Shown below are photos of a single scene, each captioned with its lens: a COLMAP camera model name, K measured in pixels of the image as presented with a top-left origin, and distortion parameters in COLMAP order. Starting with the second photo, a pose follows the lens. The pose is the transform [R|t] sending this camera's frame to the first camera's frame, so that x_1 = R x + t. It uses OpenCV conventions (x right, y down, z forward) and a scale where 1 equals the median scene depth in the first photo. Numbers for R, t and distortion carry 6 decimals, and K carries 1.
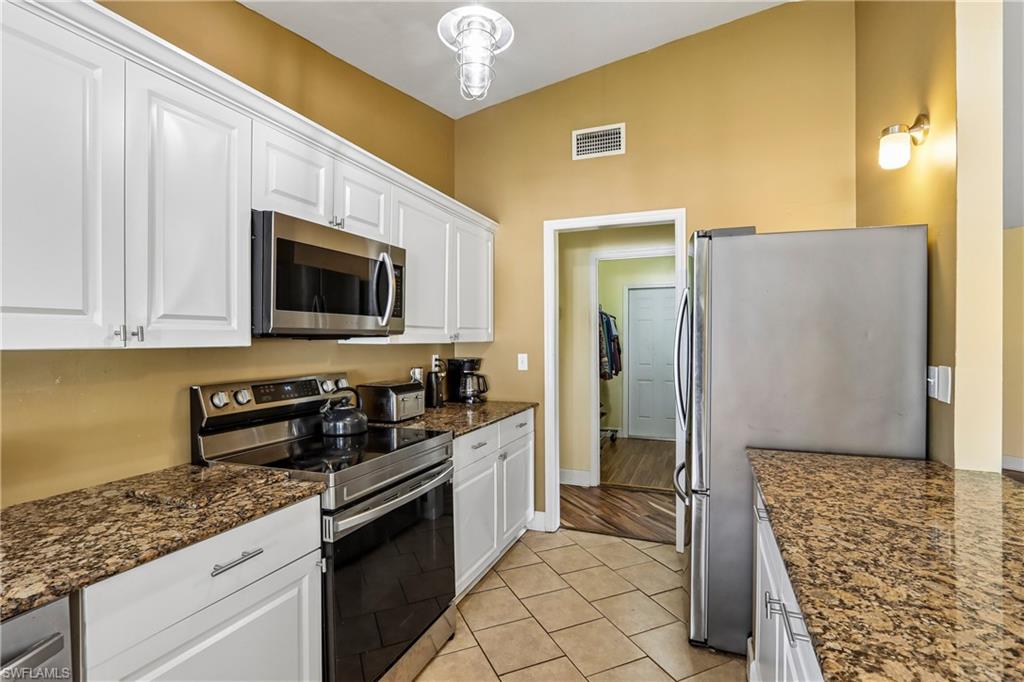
lens RADIAL K [[481.6, 0, 509.7], [0, 481.6, 341.7], [0, 0, 1]] dist [-0.014922, 0.000818]
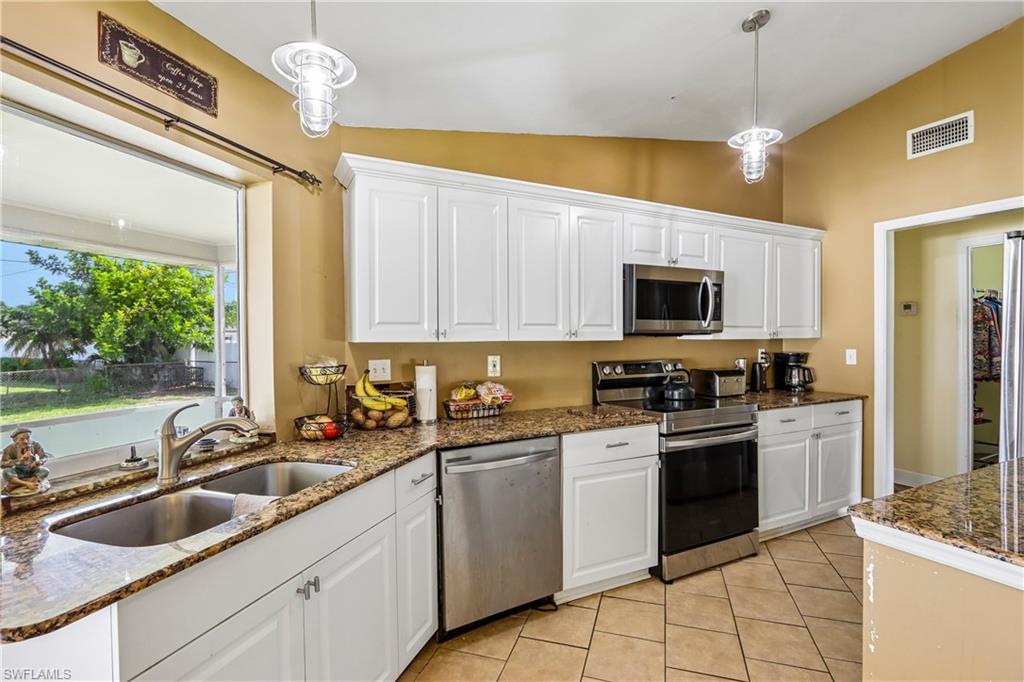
lens RADIAL K [[481.6, 0, 509.7], [0, 481.6, 341.7], [0, 0, 1]] dist [-0.014922, 0.000818]
pose [[0.753107, 0.005780, -0.657872, 0.240098], [-0.000556, 0.999967, 0.008149, 0.000187], [0.657897, -0.005771, 0.753086, -0.467848]]
